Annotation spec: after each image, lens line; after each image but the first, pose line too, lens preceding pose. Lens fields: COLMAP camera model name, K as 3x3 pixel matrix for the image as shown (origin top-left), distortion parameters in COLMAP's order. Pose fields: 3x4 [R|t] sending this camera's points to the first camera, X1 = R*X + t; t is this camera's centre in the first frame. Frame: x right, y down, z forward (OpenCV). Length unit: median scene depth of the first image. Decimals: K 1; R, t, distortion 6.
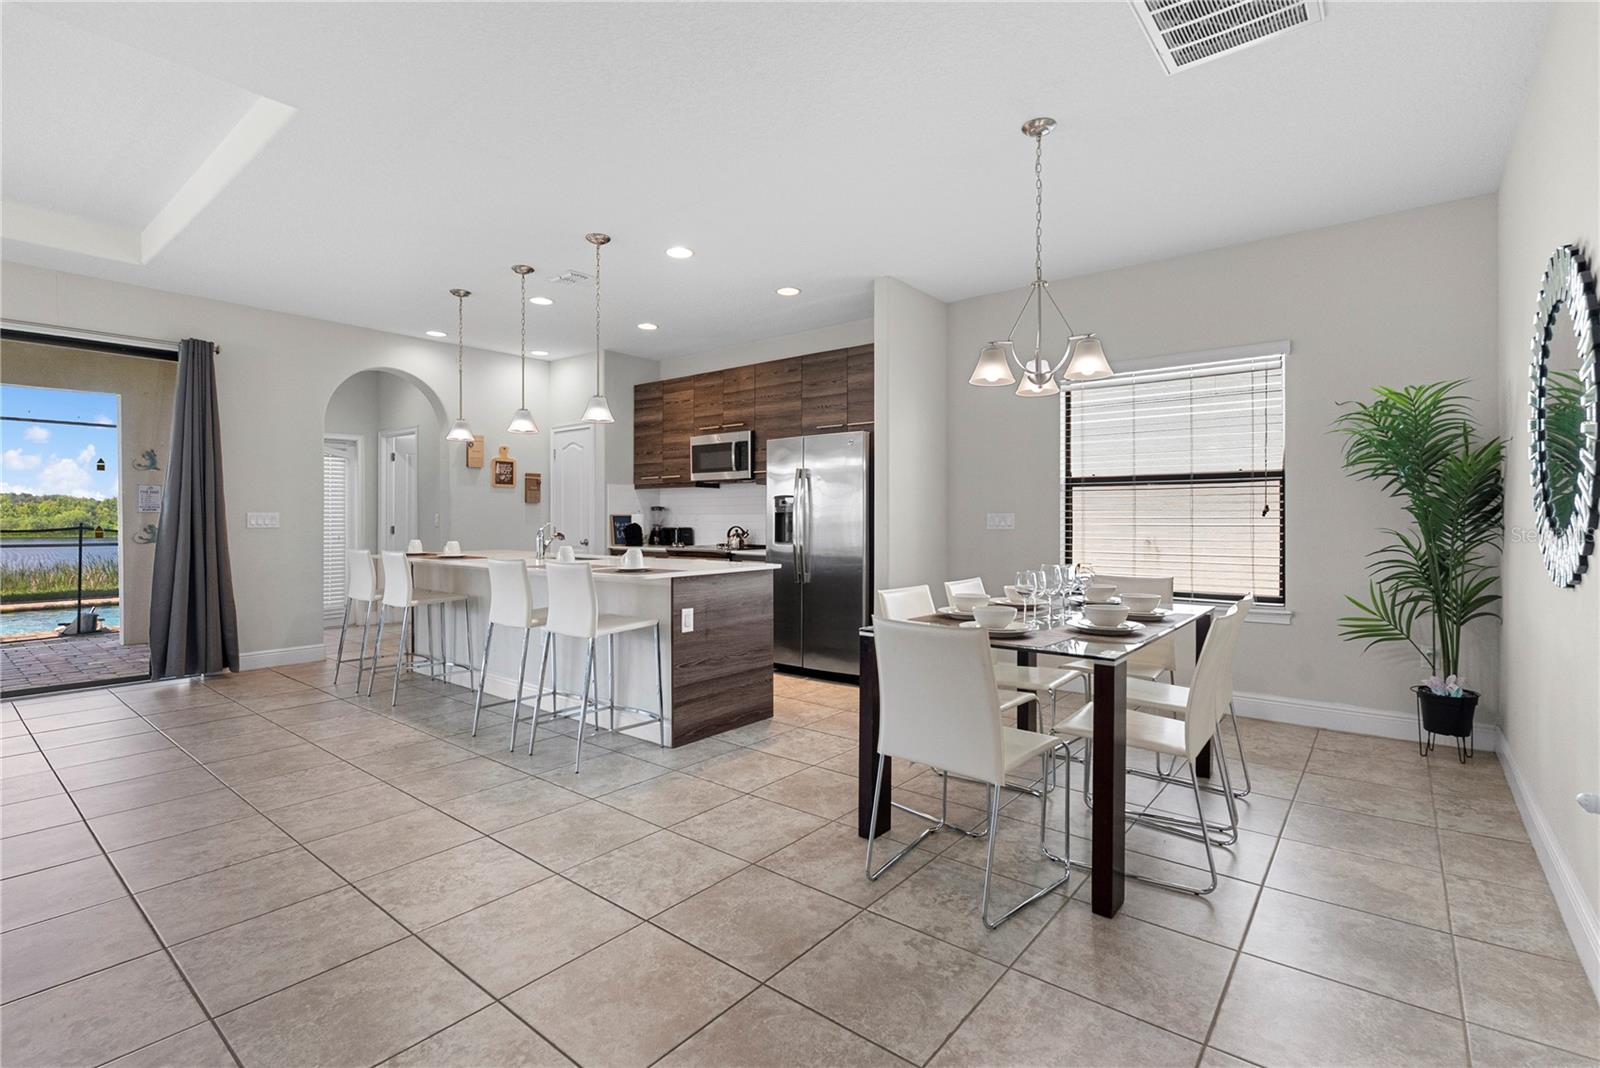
lens RADIAL K [[714.1, 0, 802.7], [0, 714.1, 527.6], [0, 0, 1]] dist [-0.003753, 0.000018]
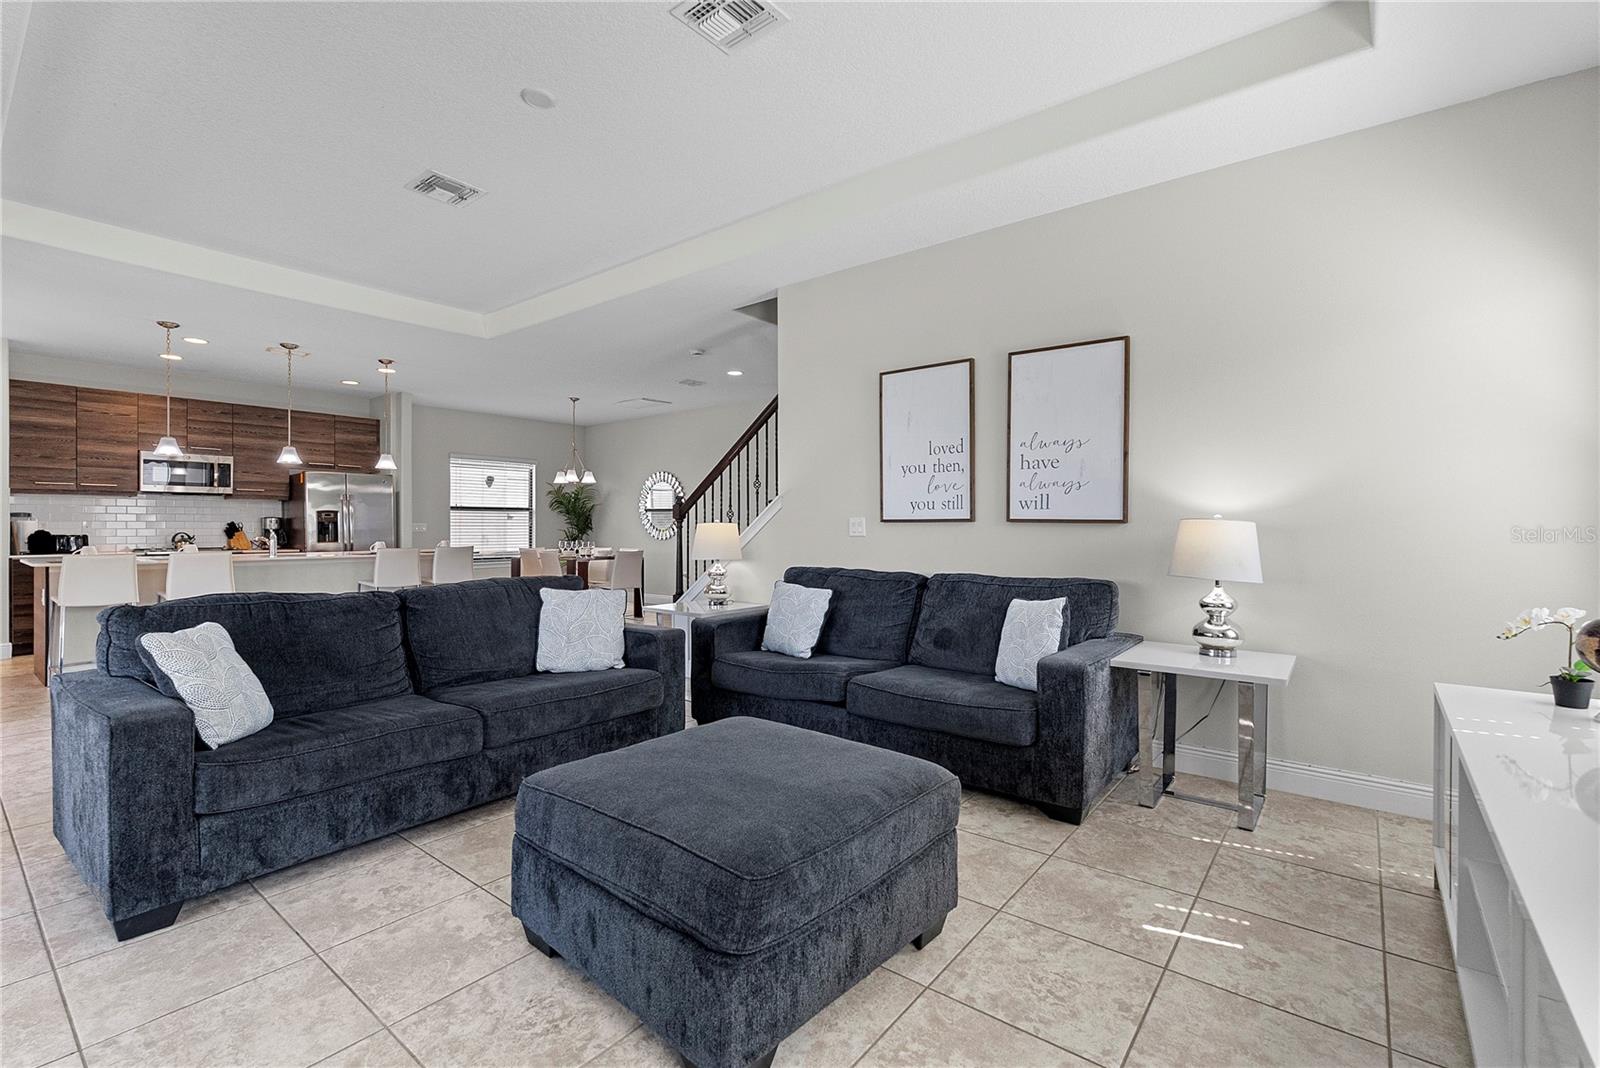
lens RADIAL K [[714.1, 0, 795.3], [0, 714.1, 529.9], [0, 0, 1]] dist [-0.003753, 0.000018]
pose [[-0.013140, -0.006003, 0.999896, -1.183801], [0.014134, 0.999881, 0.006189, 0.000433], [-0.999814, 0.014214, -0.013054, 0.021184]]
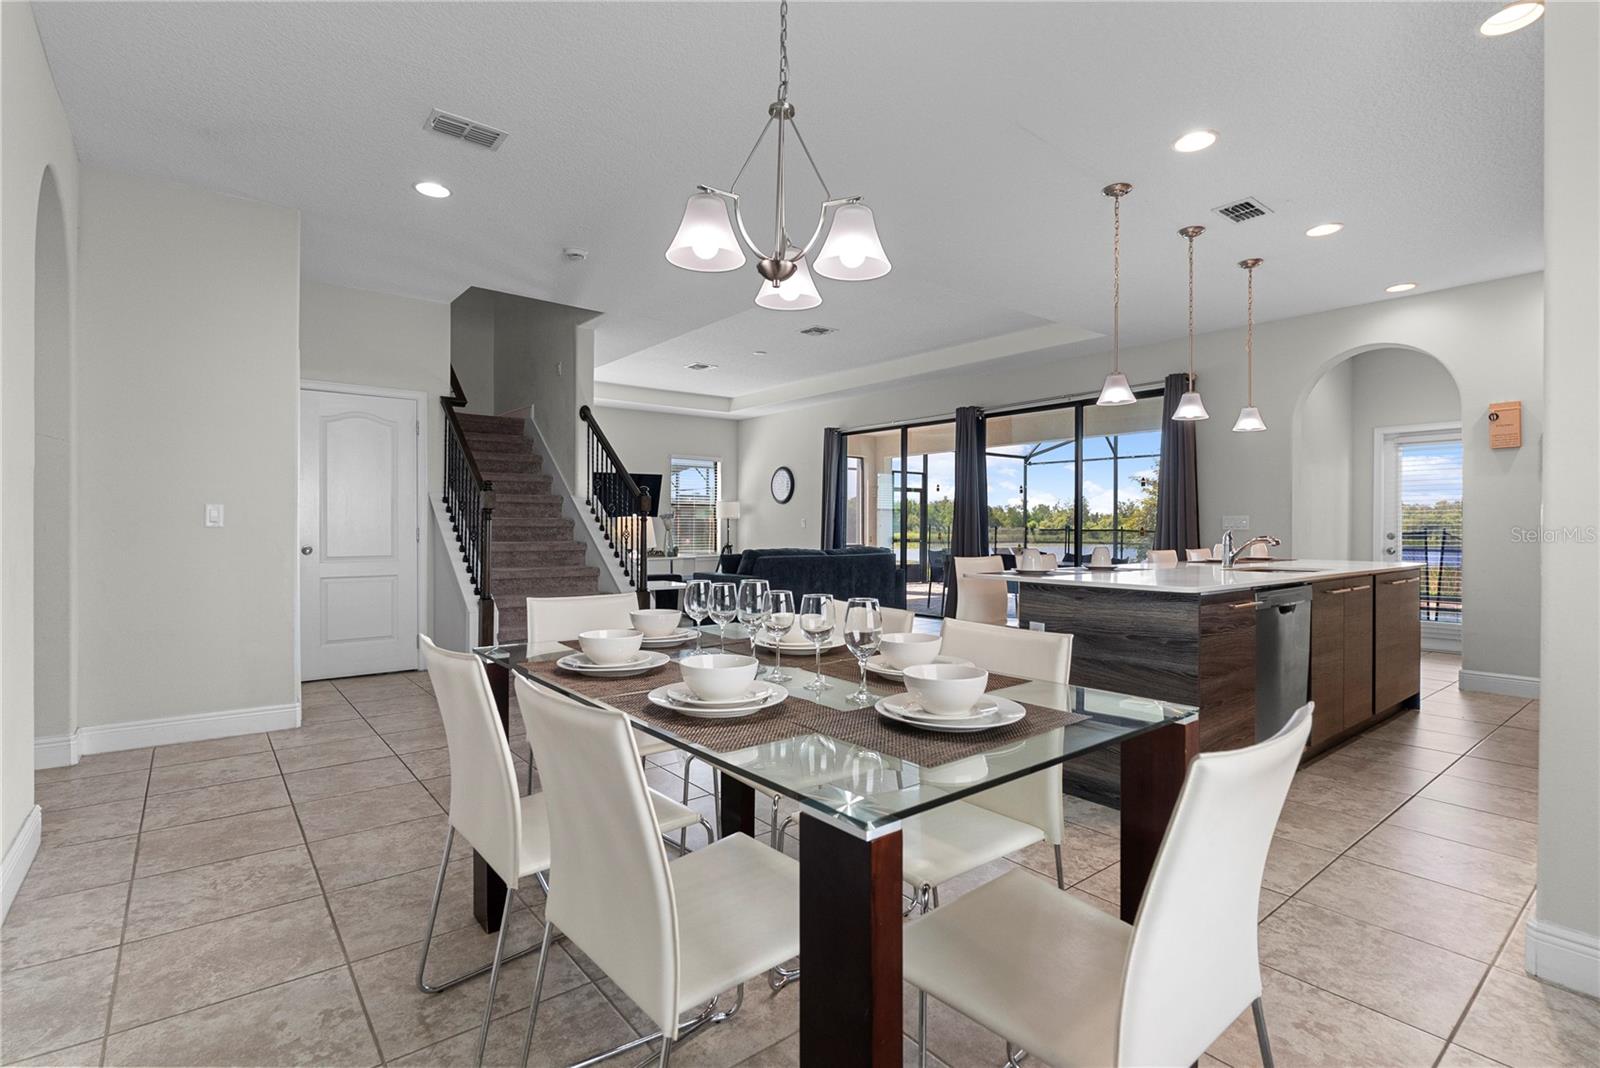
lens RADIAL K [[768.2, 0, 805.2], [0, 768.2, 531.1], [0, 0, 1]] dist [-0.002703, -0.000070]
pose [[-0.202650, 0.004917, -0.979239, 0.406438], [-0.018260, 0.999795, 0.008799, 0.002013], [0.979081, 0.019664, -0.202519, 0.478511]]
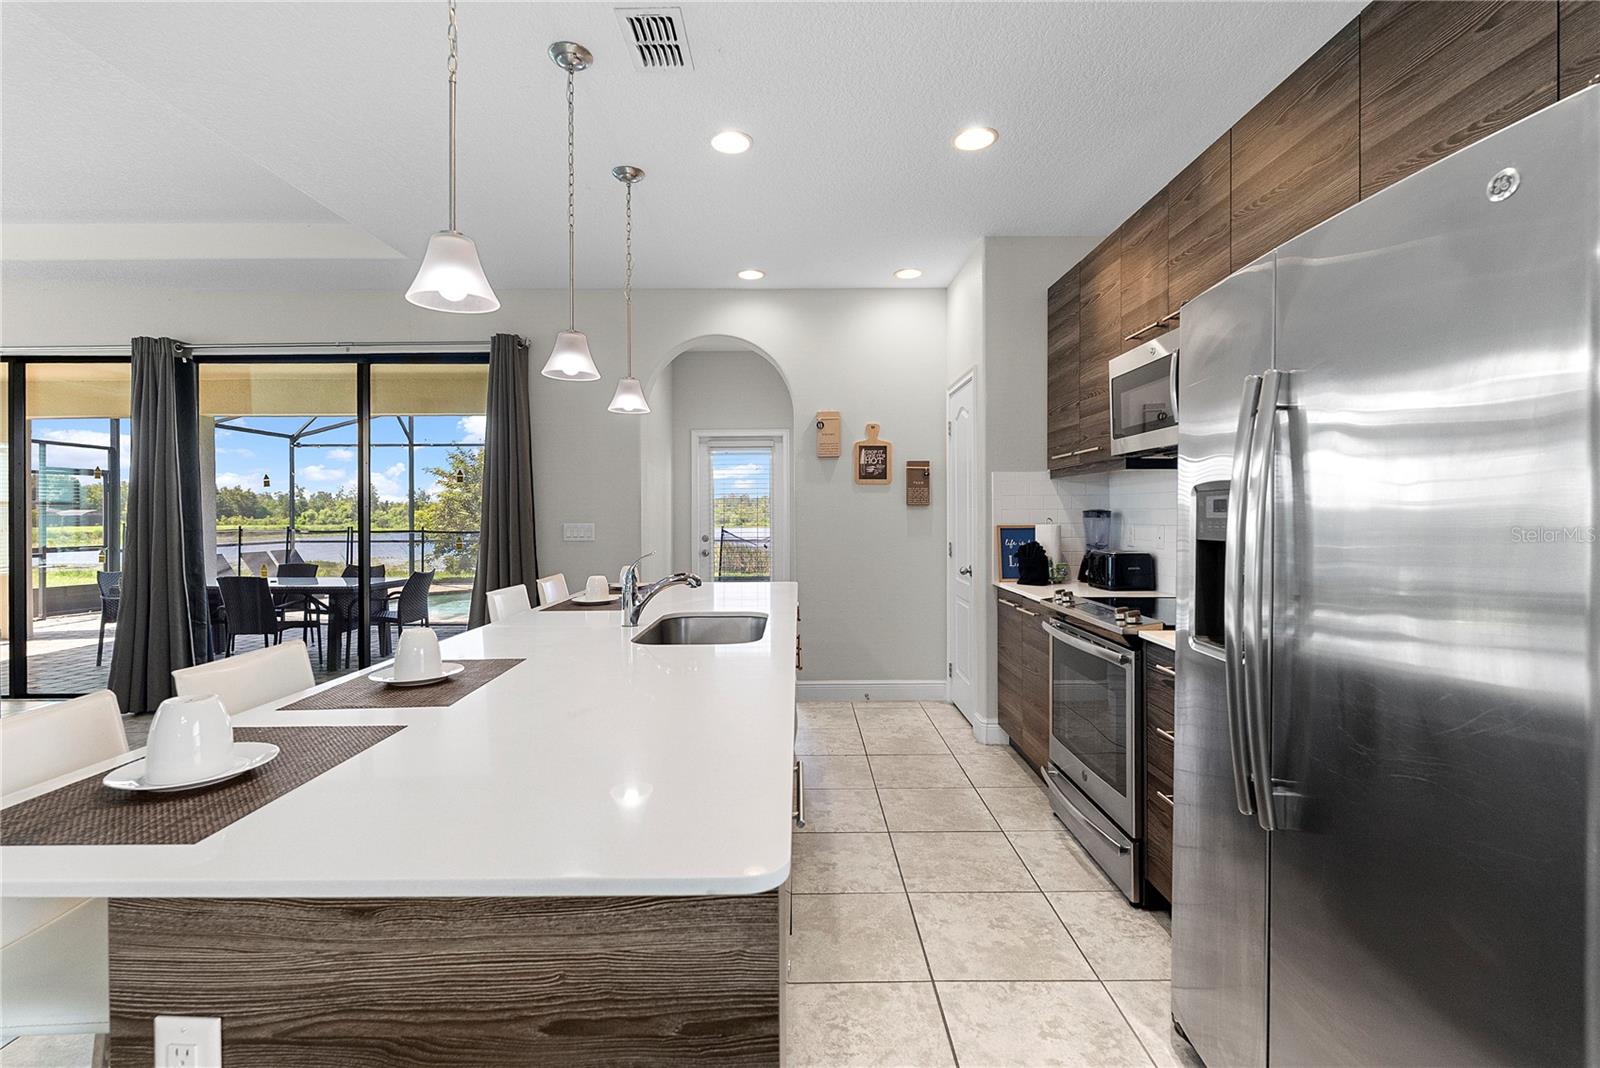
lens RADIAL K [[714.1, 0, 800.9], [0, 714.1, 512.5], [0, 0, 1]] dist [-0.003753, 0.000018]
pose [[0.633105, -0.004479, -0.774053, 0.067689], [-0.006227, 0.999921, -0.010879, -0.021768], [0.774041, 0.011708, 0.633028, 0.526741]]
